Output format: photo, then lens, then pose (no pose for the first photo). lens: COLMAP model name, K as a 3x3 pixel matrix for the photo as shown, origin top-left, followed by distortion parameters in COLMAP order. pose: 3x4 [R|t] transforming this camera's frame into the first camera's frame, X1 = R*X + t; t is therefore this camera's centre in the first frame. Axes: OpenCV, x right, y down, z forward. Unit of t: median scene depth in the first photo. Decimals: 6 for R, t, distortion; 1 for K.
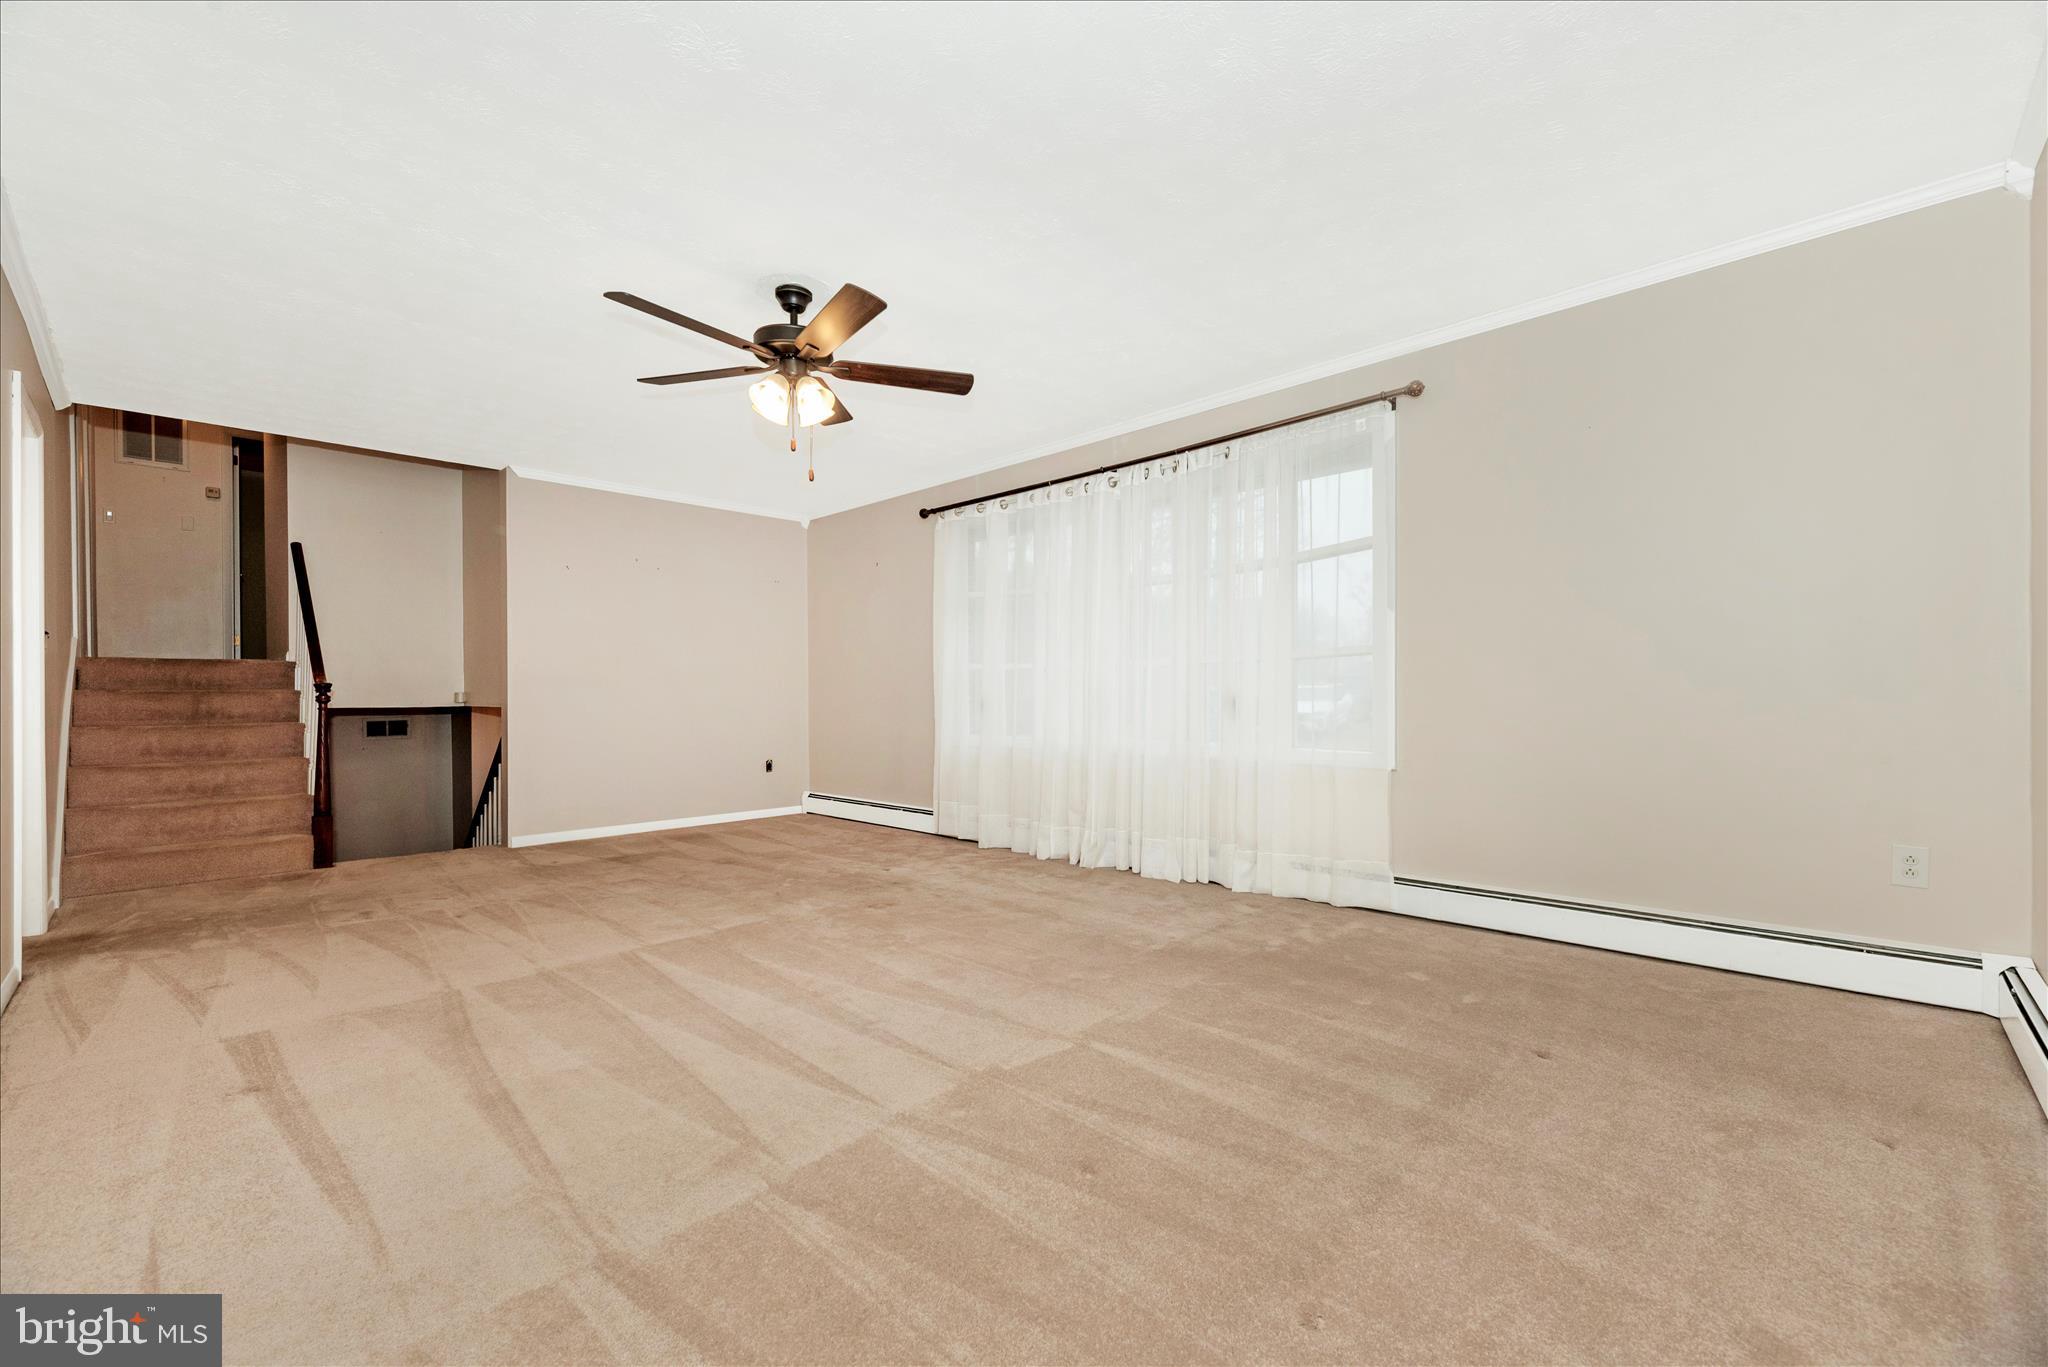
lens RADIAL K [[847.7, 0, 1035.9], [0, 847.7, 682.6], [0, 0, 1]] dist [0.021988, -0.009070]
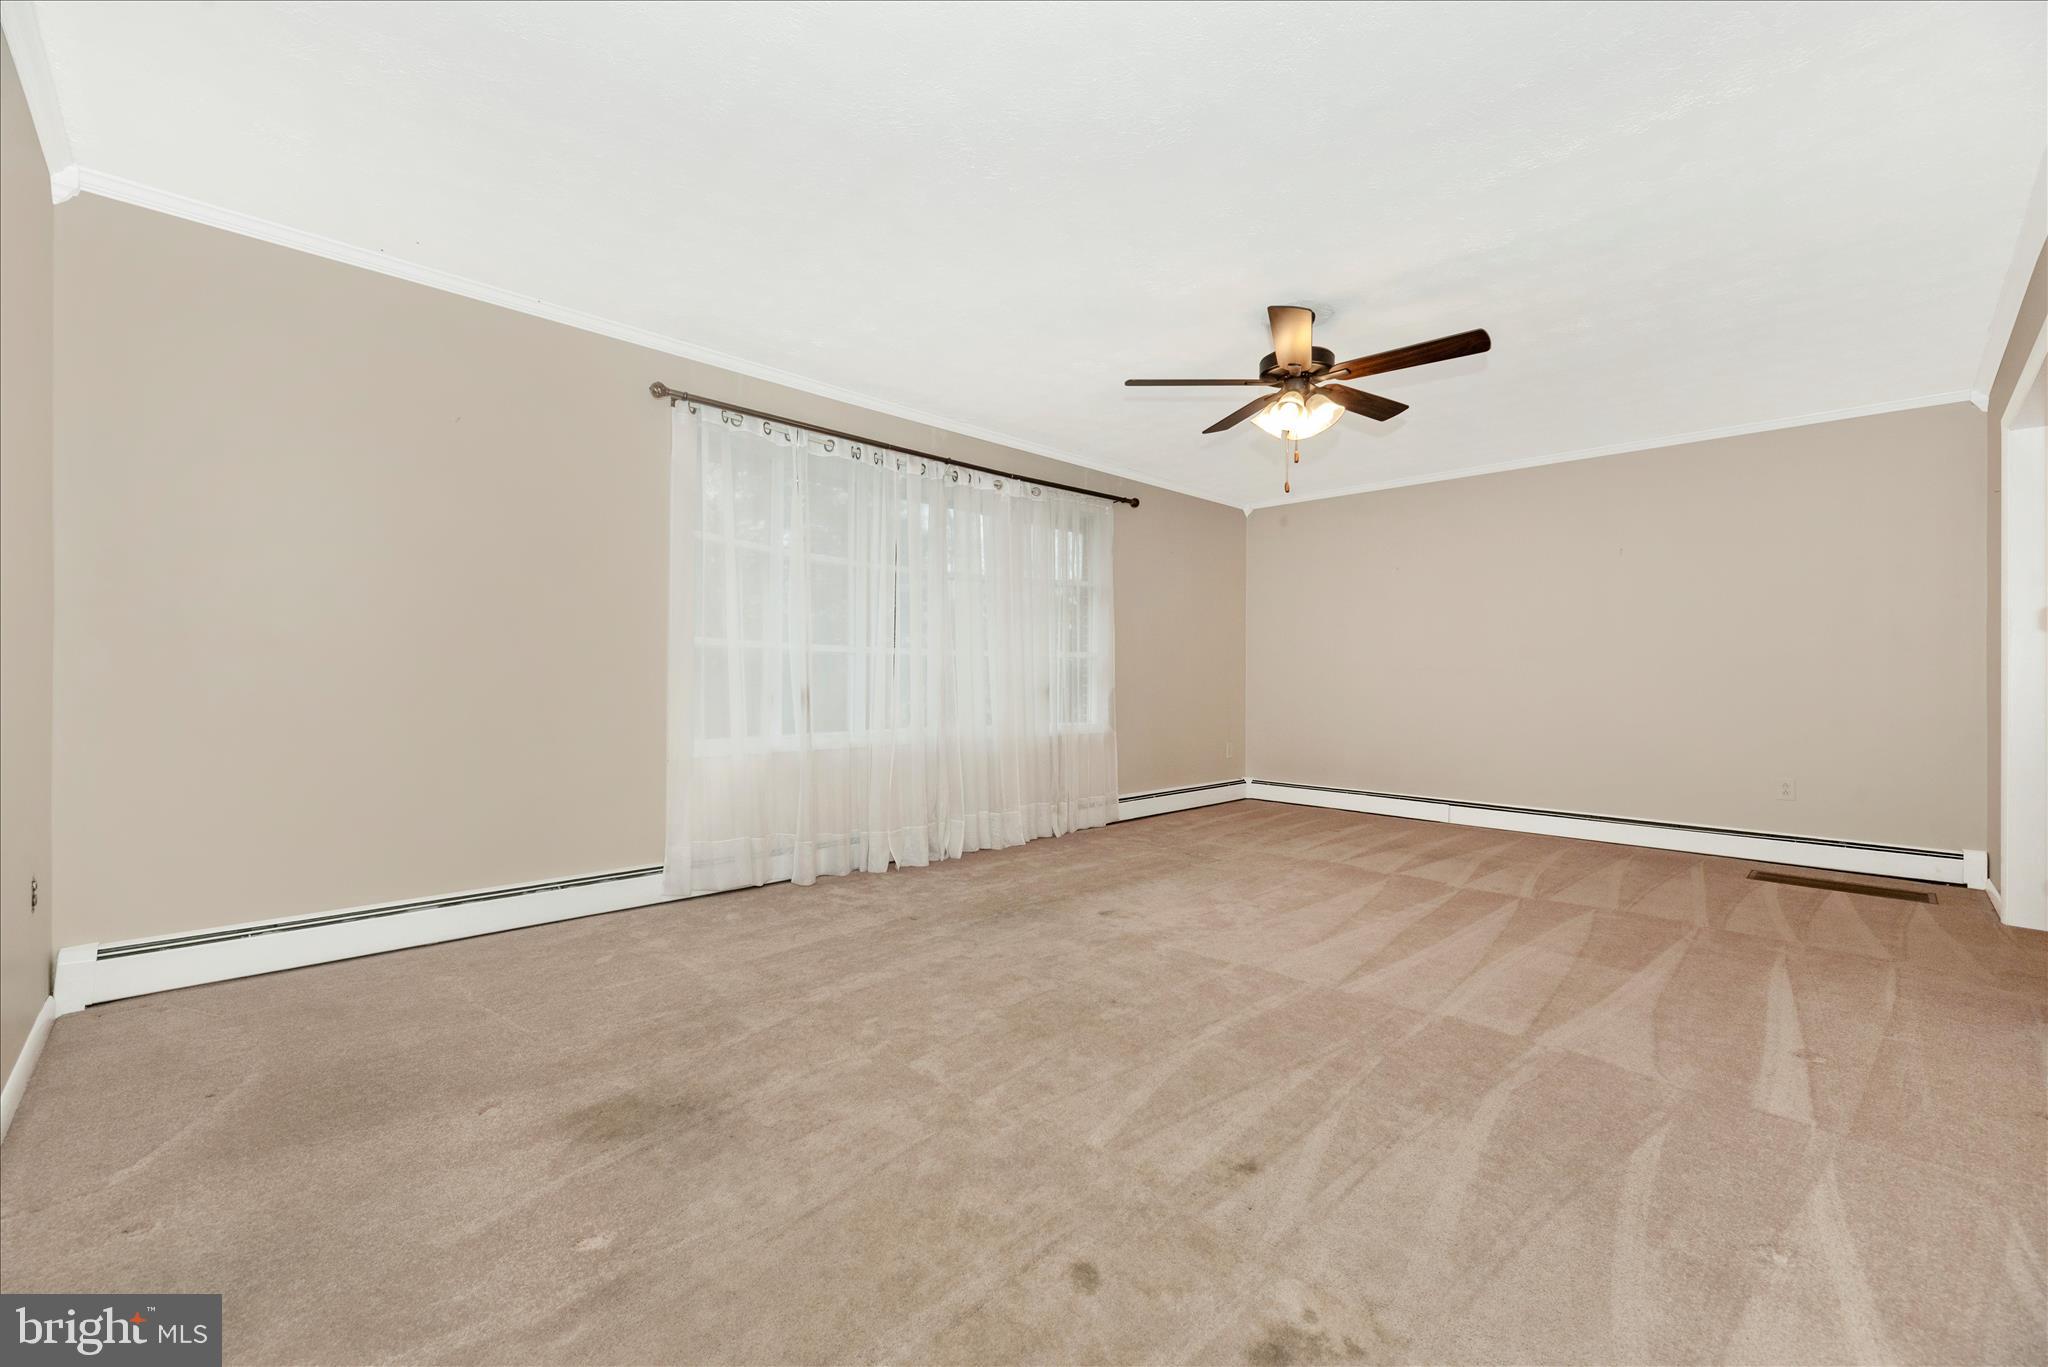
lens RADIAL K [[847.7, 0, 1035.9], [0, 847.7, 682.6], [0, 0, 1]] dist [0.021988, -0.009070]
pose [[0.027143, 0.006229, 0.999612, -0.868099], [-0.017943, 0.999823, -0.005743, 0.014655], [-0.999471, -0.017780, 0.027250, 0.814369]]
